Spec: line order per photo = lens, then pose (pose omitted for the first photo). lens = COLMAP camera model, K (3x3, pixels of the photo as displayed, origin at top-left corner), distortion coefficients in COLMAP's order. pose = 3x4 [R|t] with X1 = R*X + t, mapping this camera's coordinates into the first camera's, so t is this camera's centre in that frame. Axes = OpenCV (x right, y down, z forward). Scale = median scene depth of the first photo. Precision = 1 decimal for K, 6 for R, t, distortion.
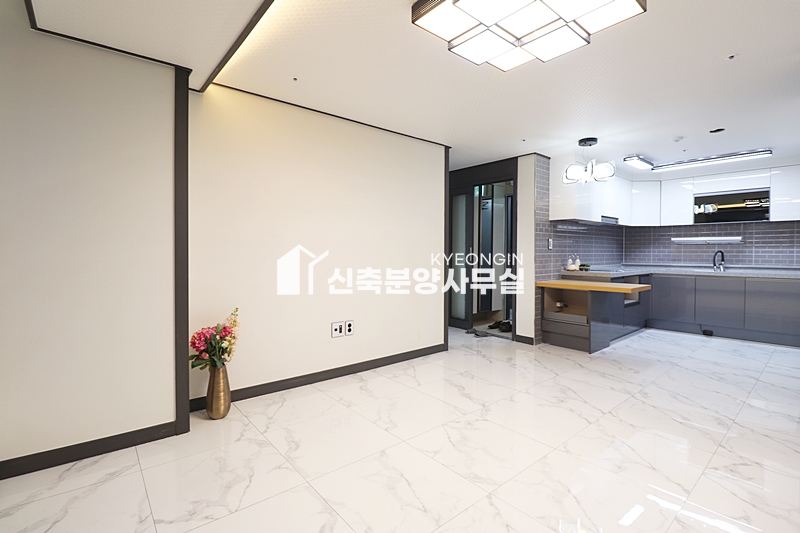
lens RADIAL K [[368.2, 0, 400.5], [0, 368.2, 259.7], [0, 0, 1]] dist [-0.003437, -0.010954]
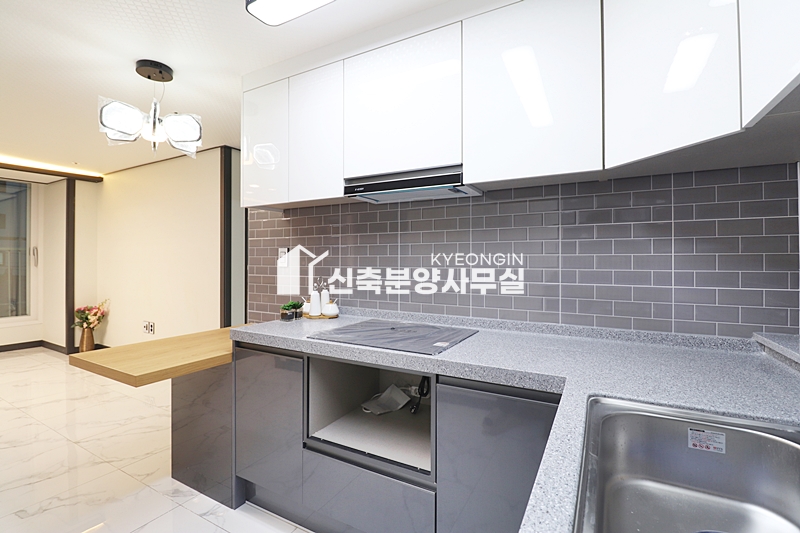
lens RADIAL K [[368.2, 0, 405.1], [0, 368.2, 258.9], [0, 0, 1]] dist [-0.003437, -0.010954]
pose [[0.364494, -0.004431, -0.931195, 1.339084], [-0.021499, 0.999682, -0.013172, -0.052110], [0.930958, 0.024820, 0.364283, 1.347702]]
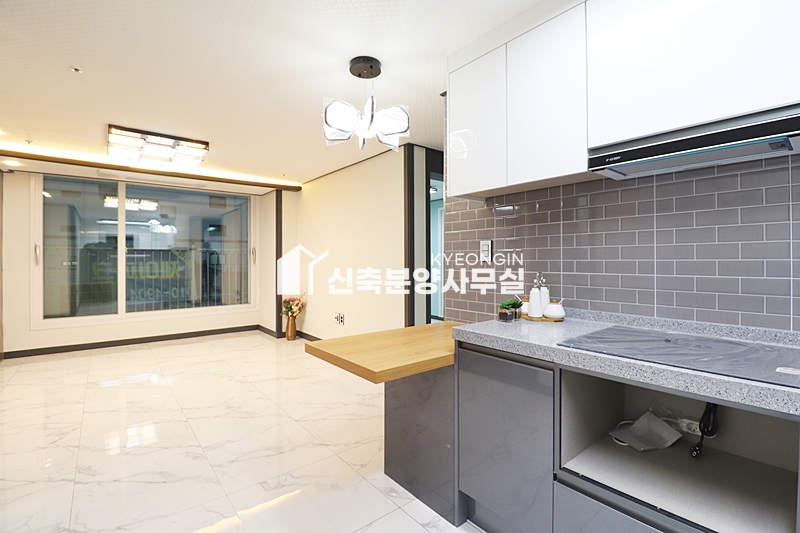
lens RADIAL K [[368.2, 0, 403.8], [0, 368.2, 258.6], [0, 0, 1]] dist [-0.003437, -0.010954]
pose [[-0.010199, -0.005050, -0.999935, 1.236717], [-0.018592, 0.999815, -0.004859, -0.039351], [0.999775, 0.018542, -0.010291, 1.247213]]
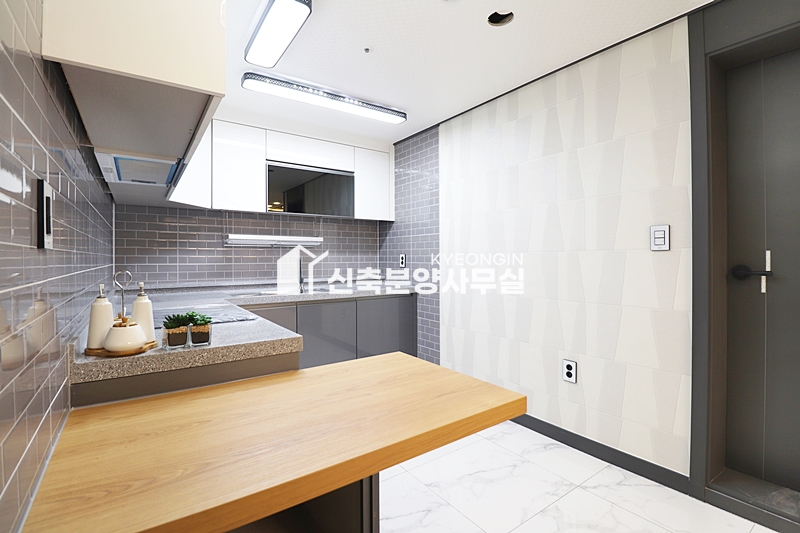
lens RADIAL K [[368.2, 0, 400.8], [0, 368.2, 263.4], [0, 0, 1]] dist [-0.003437, -0.010954]
pose [[0.080578, -0.016463, 0.996612, 0.381339], [0.025053, 0.999581, 0.014486, -0.030729], [-0.996433, 0.023801, 0.080957, 1.174032]]
